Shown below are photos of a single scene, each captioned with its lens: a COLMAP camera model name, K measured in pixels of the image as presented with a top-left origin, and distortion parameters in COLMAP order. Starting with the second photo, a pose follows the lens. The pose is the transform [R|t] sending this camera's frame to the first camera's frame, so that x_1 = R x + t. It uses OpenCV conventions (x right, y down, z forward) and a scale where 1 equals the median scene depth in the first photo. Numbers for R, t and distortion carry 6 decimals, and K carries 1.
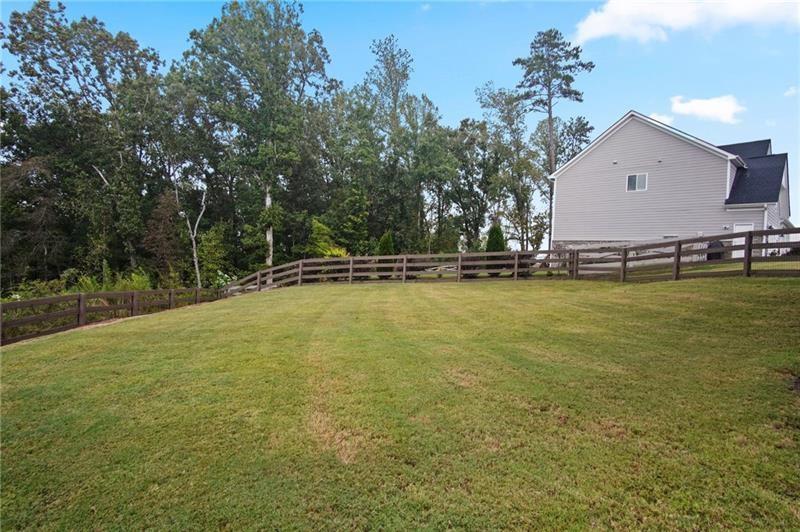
lens RADIAL K [[428.9, 0, 398.0], [0, 428.9, 261.4], [0, 0, 1]] dist [-0.022671, 0.001392]
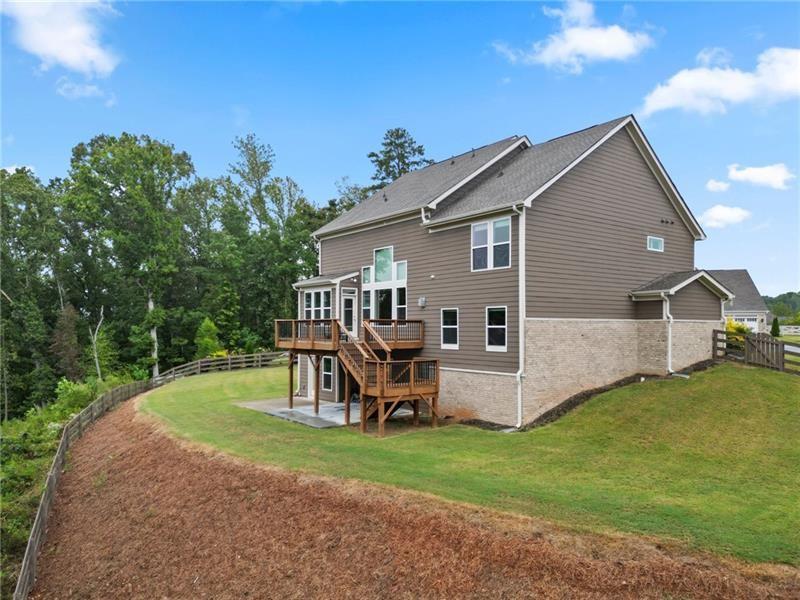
lens RADIAL K [[575.3, 0, 404.5], [0, 575.3, 307.6], [0, 0, 1]] dist [-0.004331, -0.005216]
pose [[0.977792, -0.054345, 0.202408, 0.070088], [0.060343, 0.997899, -0.023577, -0.060302], [-0.200701, 0.035268, 0.979018, -0.805351]]
